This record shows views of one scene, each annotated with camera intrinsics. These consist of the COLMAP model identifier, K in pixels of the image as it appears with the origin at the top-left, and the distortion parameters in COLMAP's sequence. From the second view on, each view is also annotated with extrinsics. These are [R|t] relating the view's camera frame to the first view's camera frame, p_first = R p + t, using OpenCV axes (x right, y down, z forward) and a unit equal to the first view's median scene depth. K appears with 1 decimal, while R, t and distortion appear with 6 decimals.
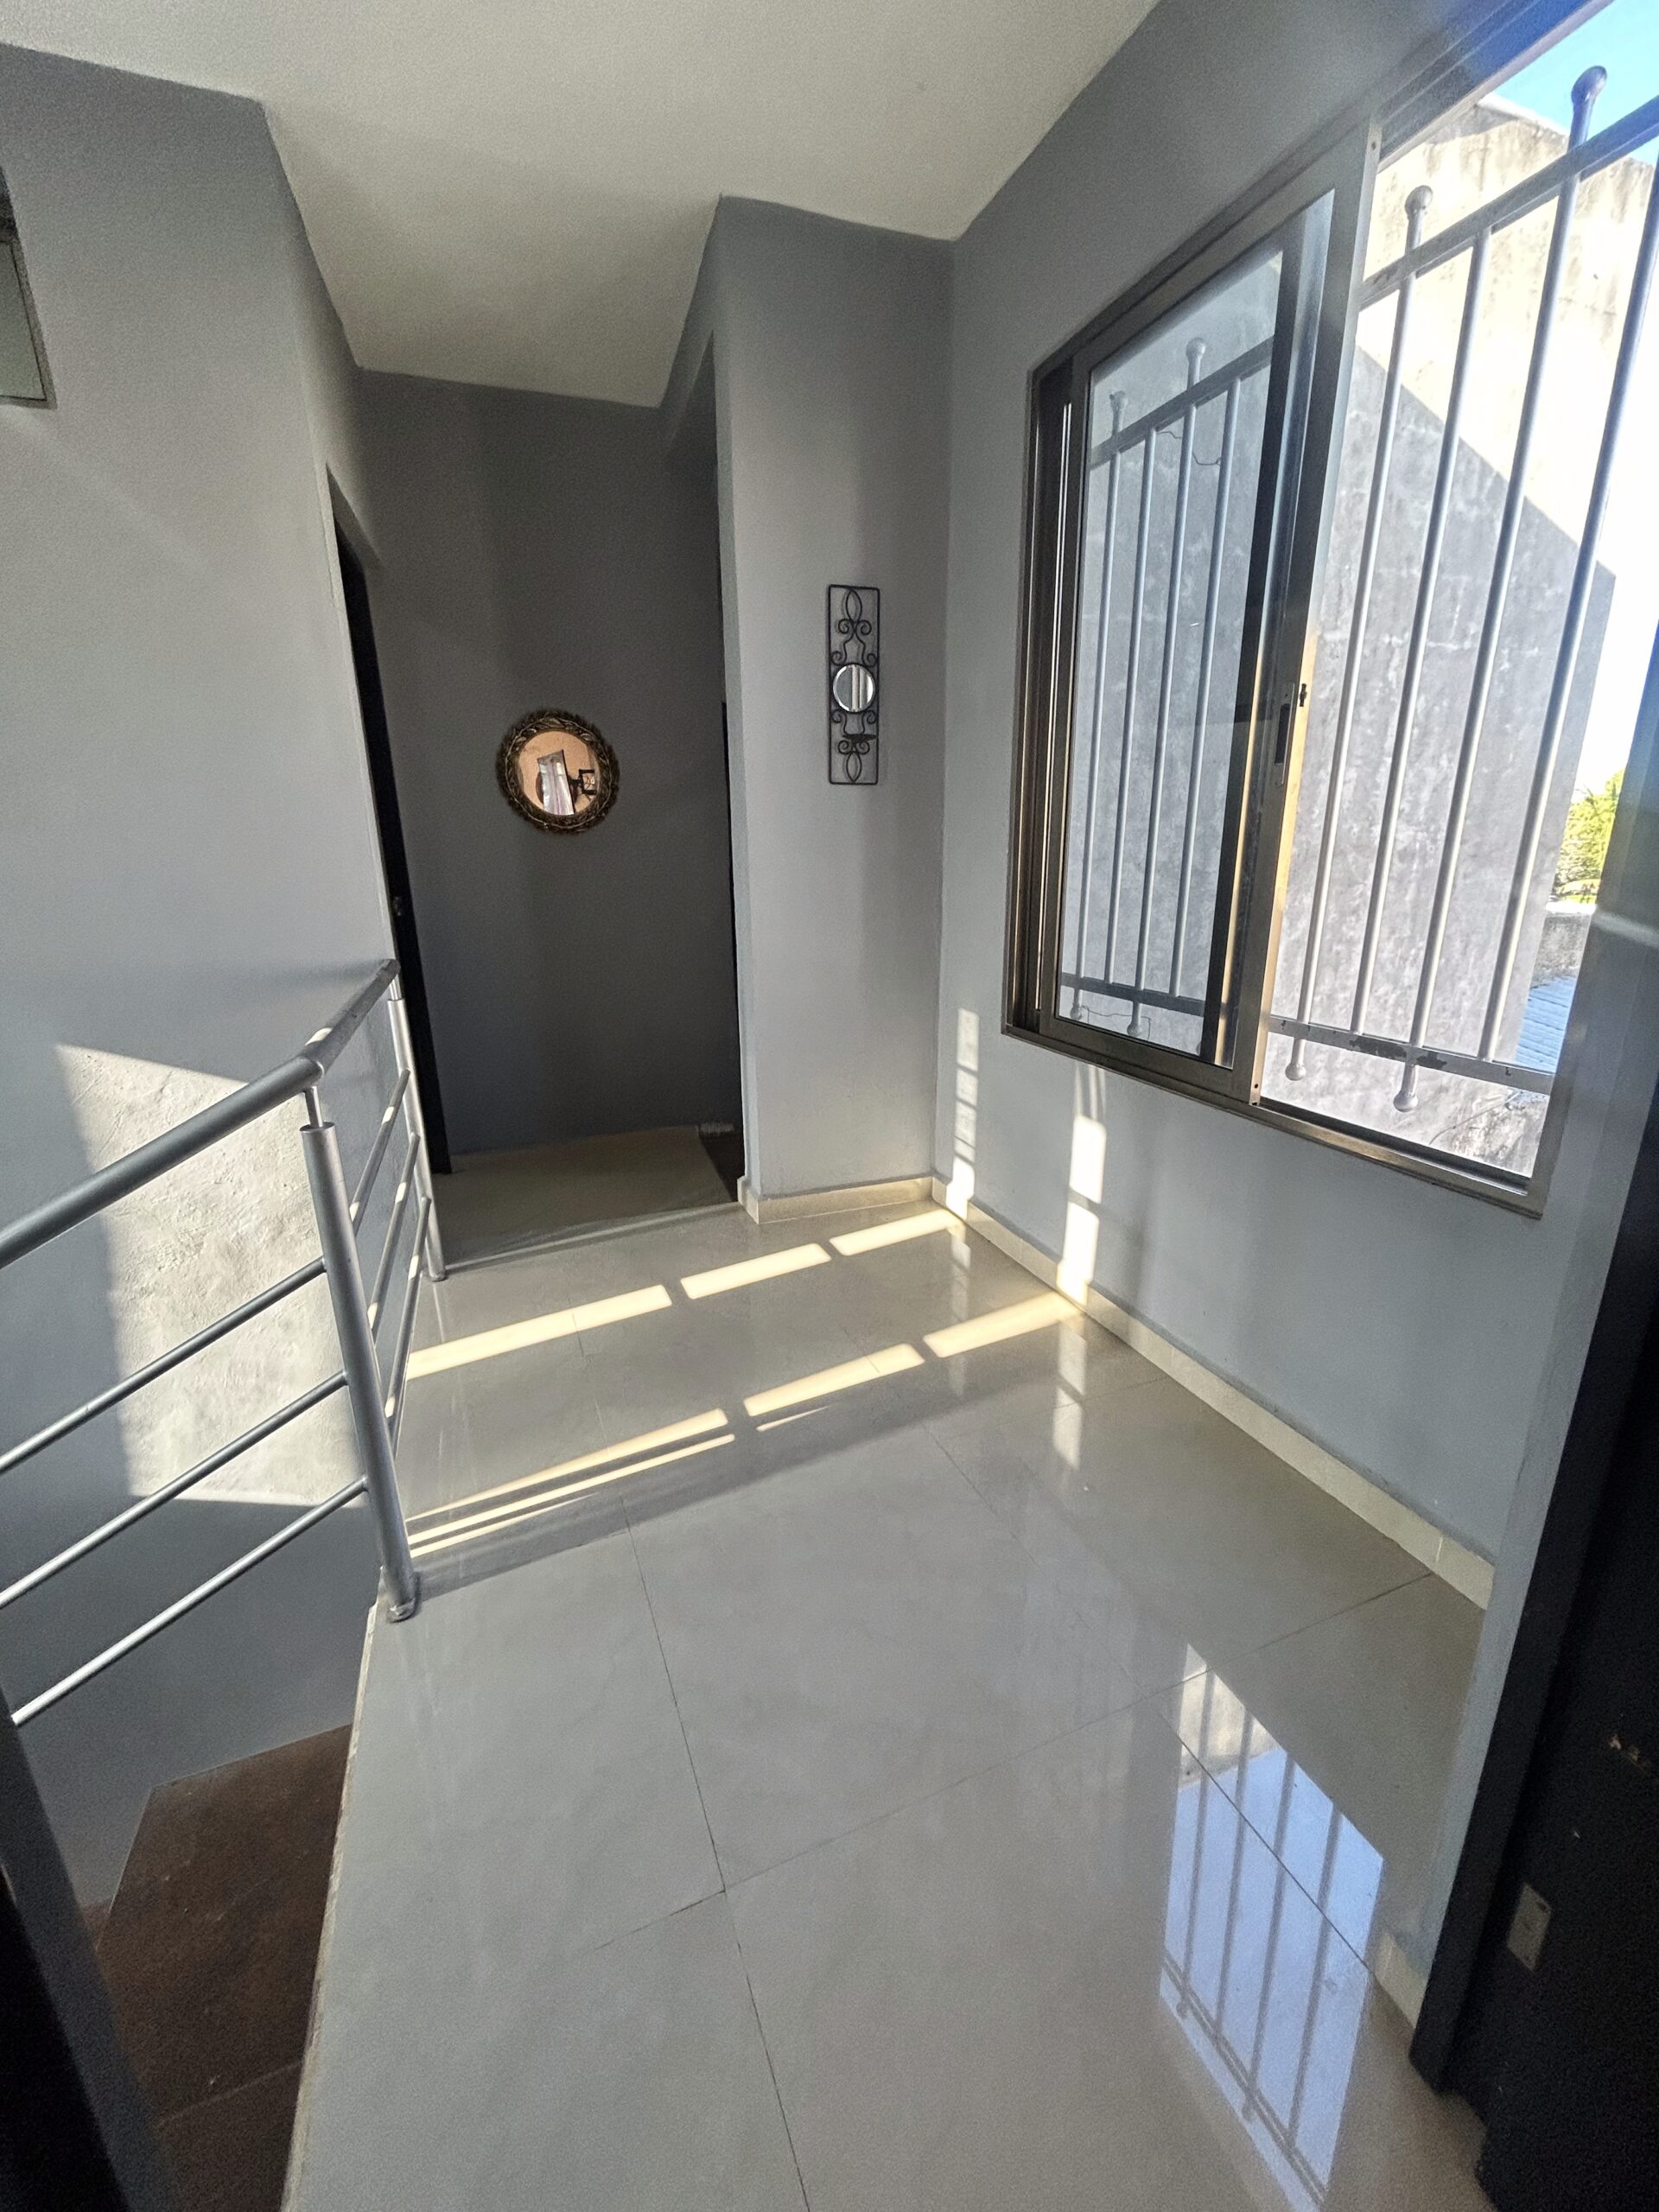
lens RADIAL K [[893.3, 0, 827.3], [0, 893.3, 1095.2], [0, 0, 1]] dist [0.003151, -0.001273]
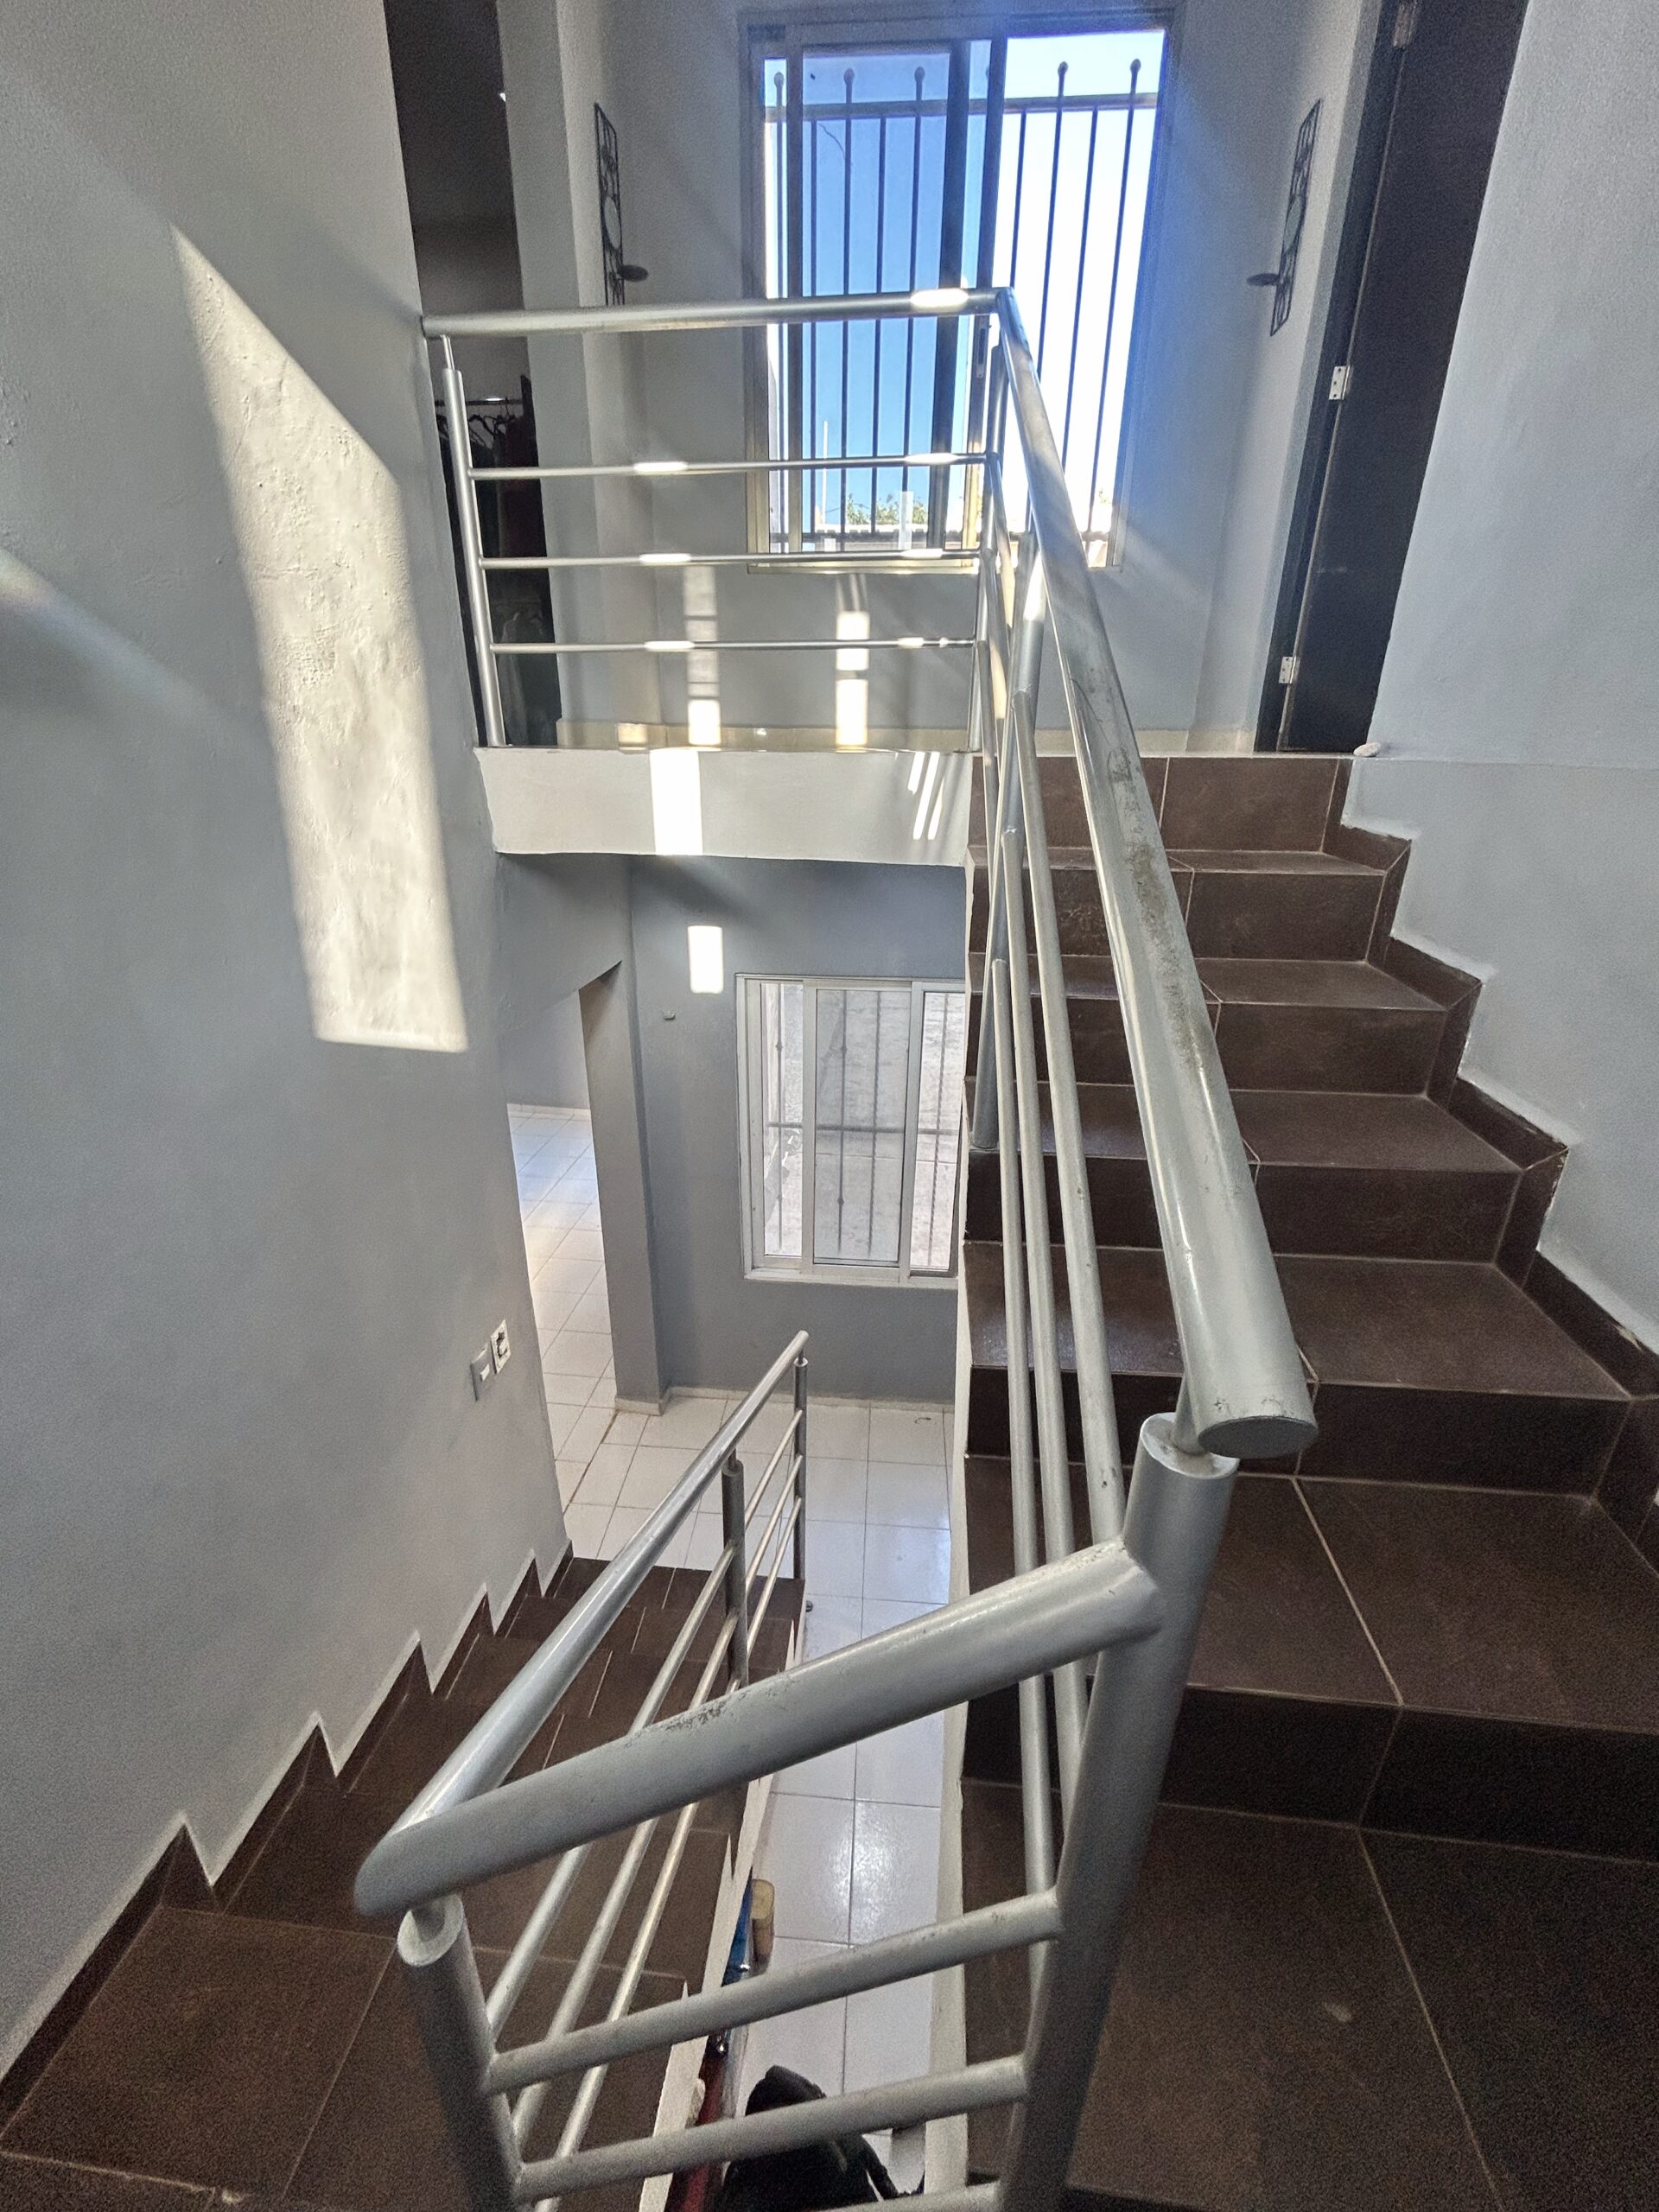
lens RADIAL K [[893.3, 0, 827.1], [0, 893.3, 1113.9], [0, 0, 1]] dist [0.003151, -0.001273]
pose [[0.433158, -0.322931, 0.841480, -1.268621], [0.226876, 0.942615, 0.244957, 0.436451], [-0.872296, 0.084806, 0.481567, 0.318823]]
